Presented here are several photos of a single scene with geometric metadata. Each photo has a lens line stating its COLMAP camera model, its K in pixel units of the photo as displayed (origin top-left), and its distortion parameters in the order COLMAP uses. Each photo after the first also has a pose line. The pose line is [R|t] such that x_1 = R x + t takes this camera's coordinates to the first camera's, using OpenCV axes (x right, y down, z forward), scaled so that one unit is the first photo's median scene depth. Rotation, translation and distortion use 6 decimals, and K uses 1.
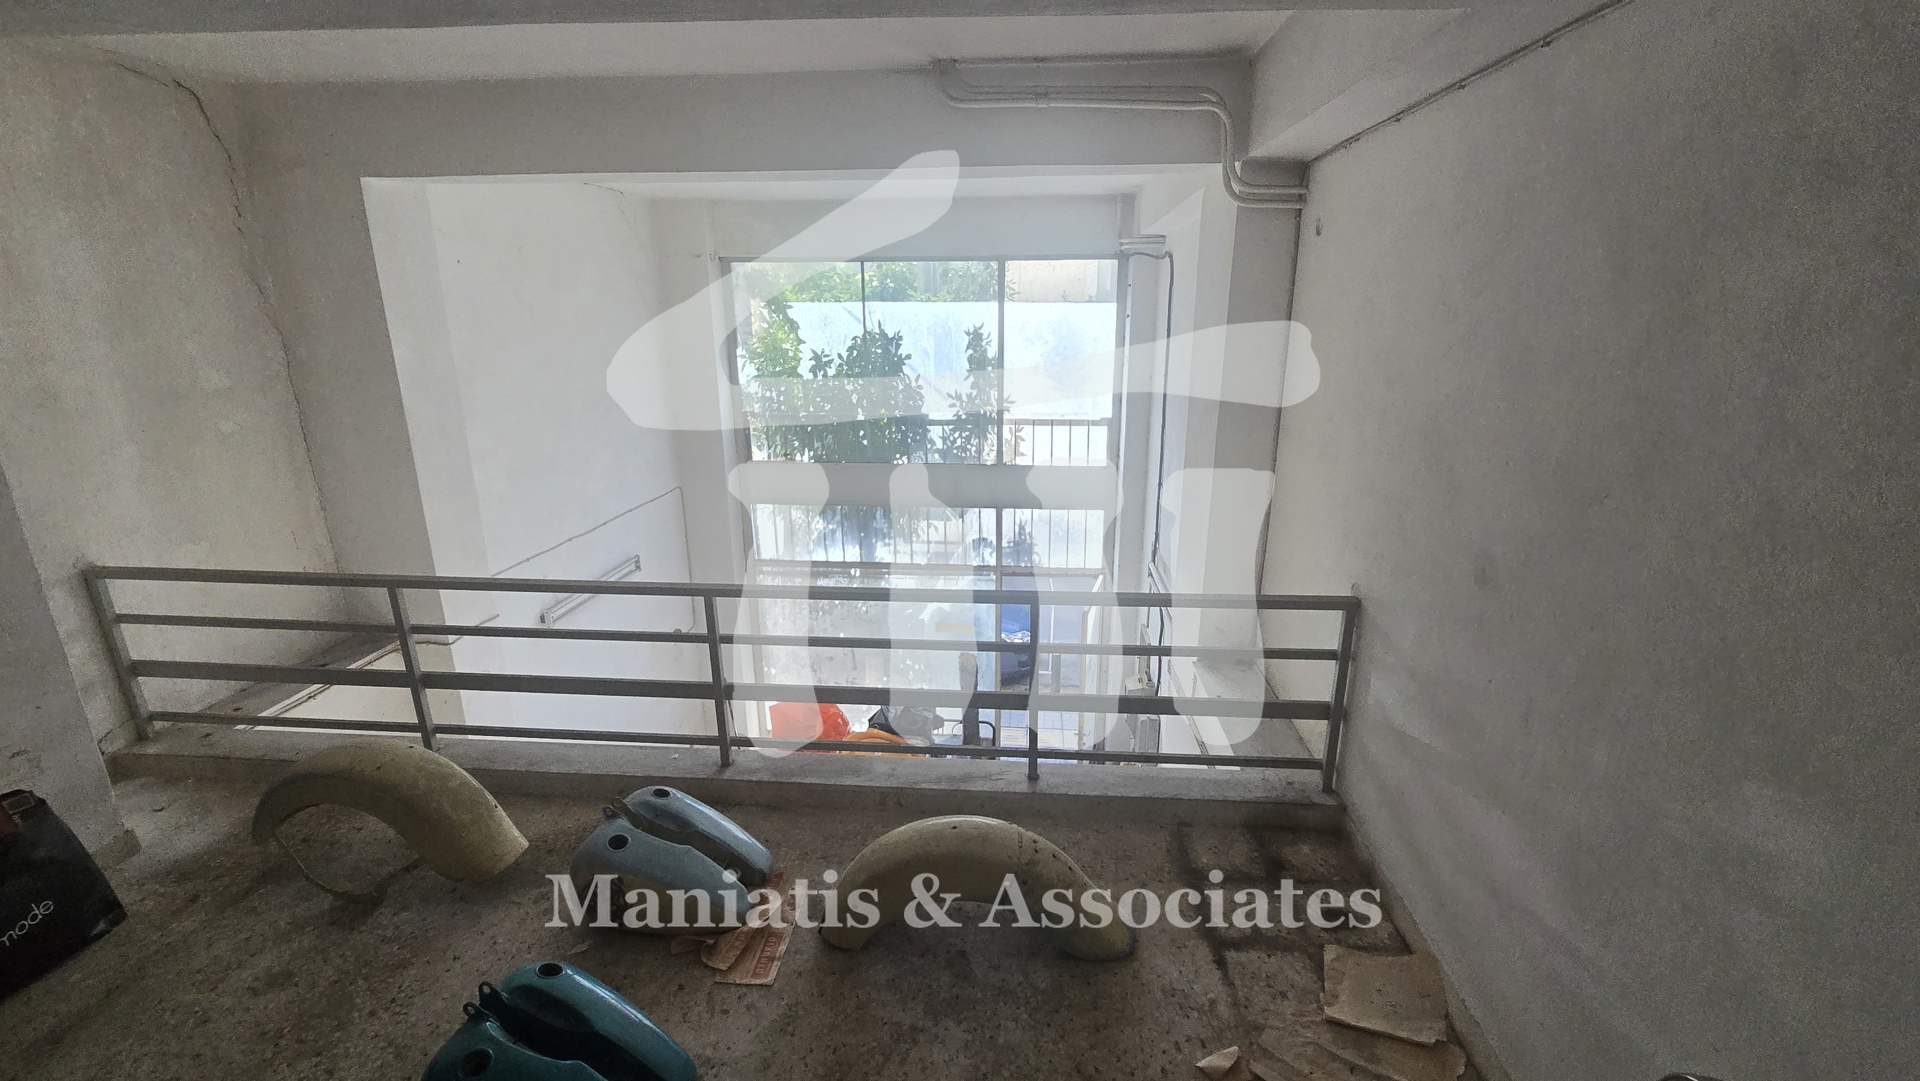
lens RADIAL K [[774.1, 0, 977.8], [0, 774.1, 512.2], [0, 0, 1]] dist [-0.002125, 0.000744]
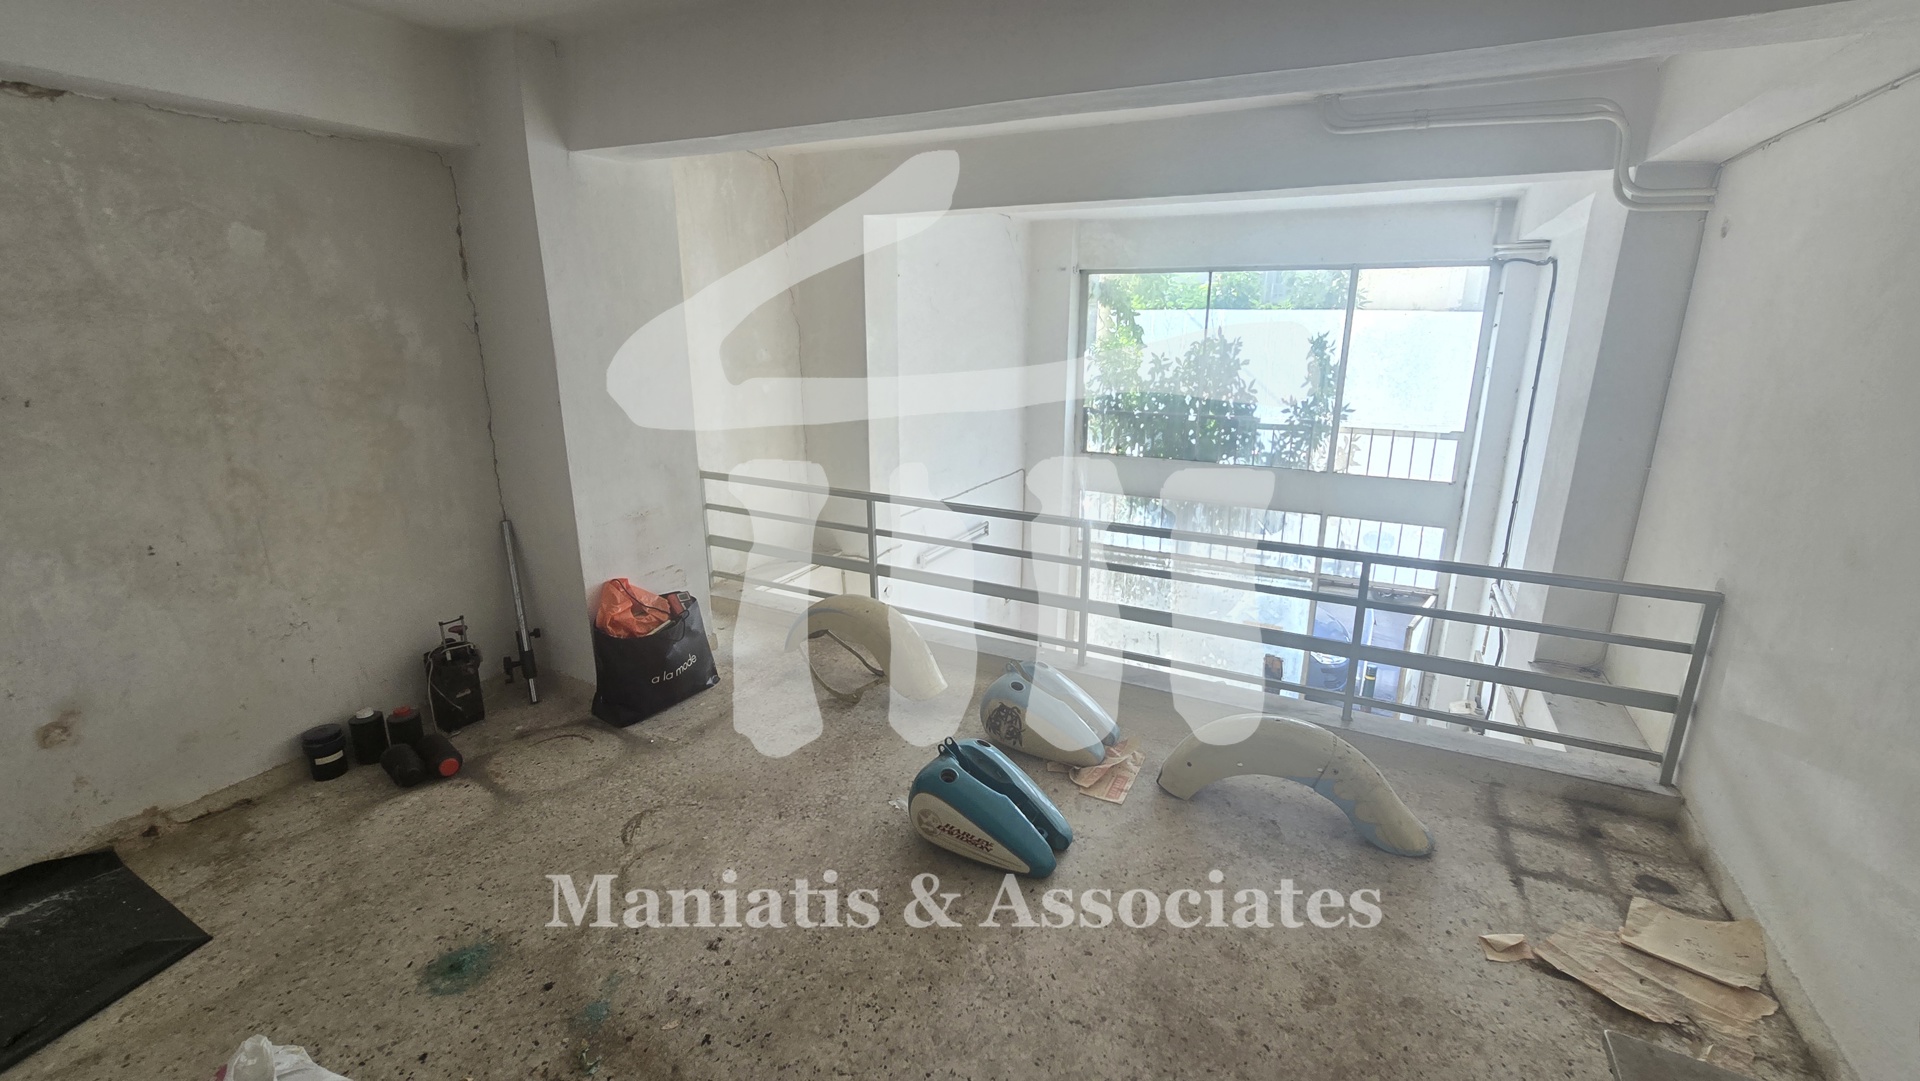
lens RADIAL K [[774.1, 0, 977.8], [0, 774.1, 512.2], [0, 0, 1]] dist [-0.002125, 0.000744]
pose [[0.921996, 0.103281, -0.373171, -0.015082], [-0.108918, 0.994033, 0.006012, 0.040271], [0.371565, 0.035102, 0.927743, -0.116171]]
